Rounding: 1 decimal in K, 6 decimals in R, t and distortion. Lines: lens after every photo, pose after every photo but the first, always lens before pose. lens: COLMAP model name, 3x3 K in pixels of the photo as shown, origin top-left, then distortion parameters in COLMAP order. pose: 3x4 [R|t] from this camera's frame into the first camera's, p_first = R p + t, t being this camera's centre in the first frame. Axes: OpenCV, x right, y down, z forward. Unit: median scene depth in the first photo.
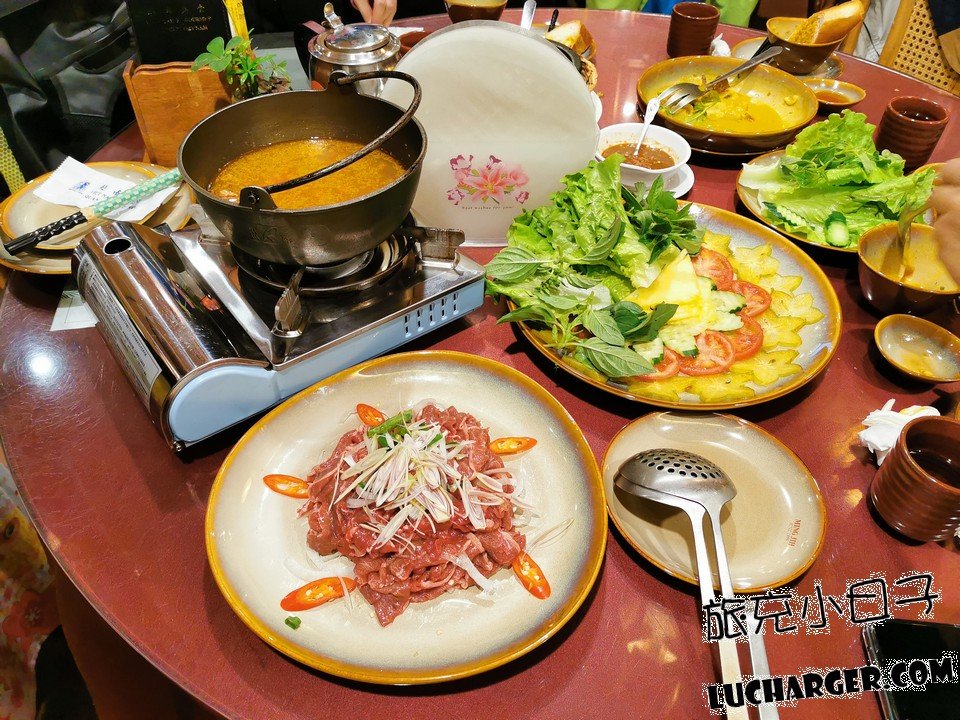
lens RADIAL K [[786.0, 0, 480.0], [0, 786.0, 360.0], [0, 0, 1]] dist [0.015213, 0.003558]
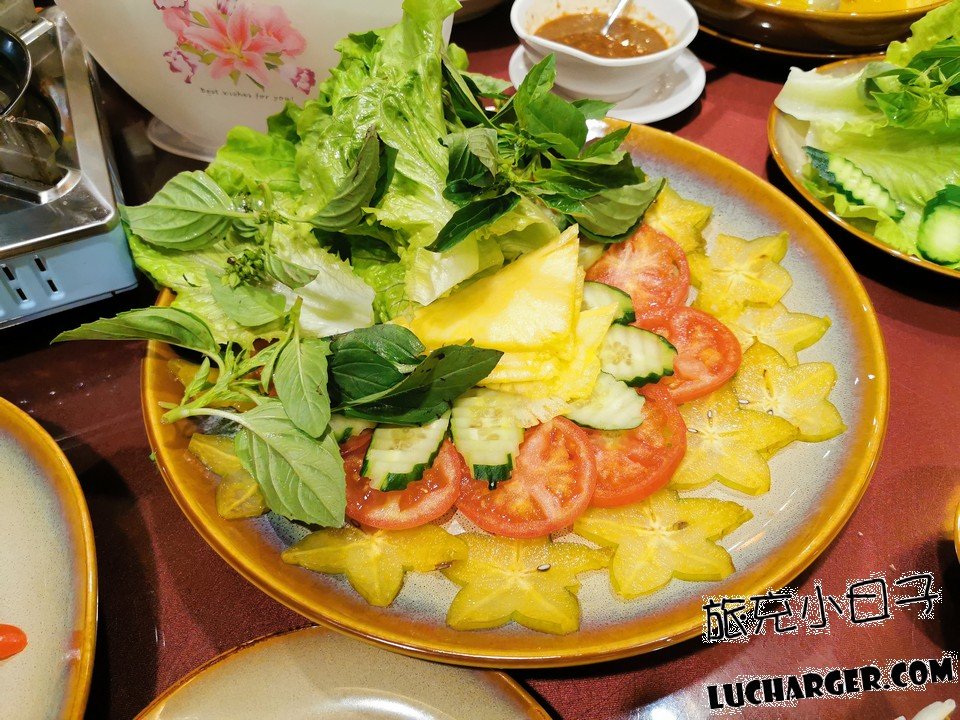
lens RADIAL K [[826.4, 0, 480.0], [0, 826.4, 360.0], [0, 0, 1]] dist [-0.026245, -0.001327]
pose [[0.975516, 0.156660, -0.154356, 0.308342], [-0.142273, 0.984735, 0.100281, -0.108951], [0.167710, -0.075865, 0.982913, 0.536714]]
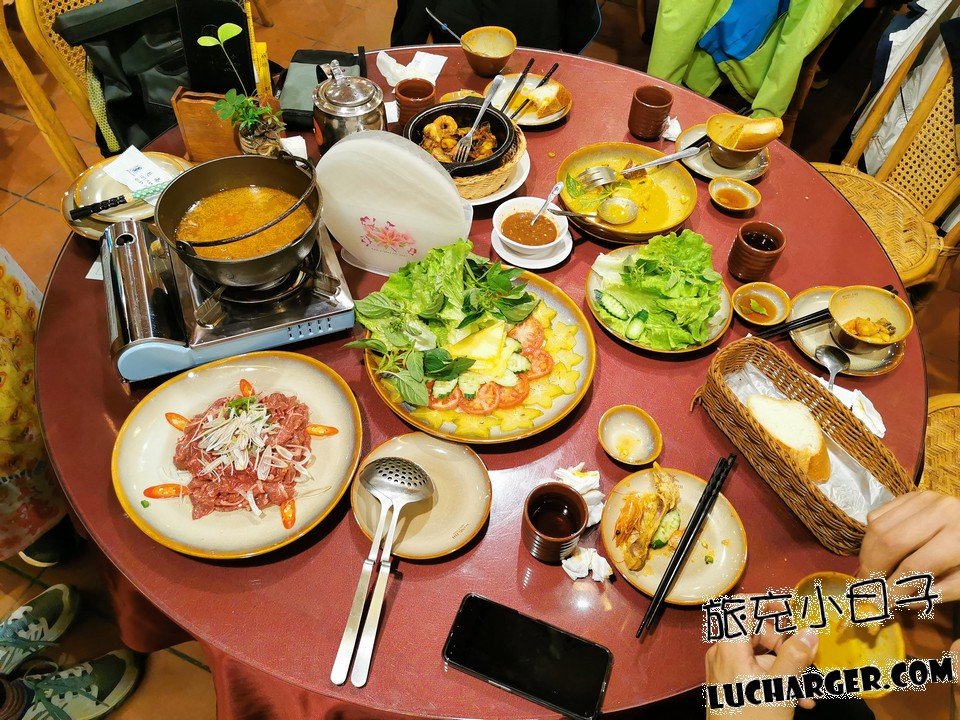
lens RADIAL K [[786.0, 0, 480.0], [0, 786.0, 360.0], [0, 0, 1]] dist [0.015213, 0.003558]
pose [[0.961694, 0.235488, -0.140319, 0.454429], [-0.216992, 0.966756, 0.135266, -0.262248], [0.167508, -0.099636, 0.980823, -0.395205]]
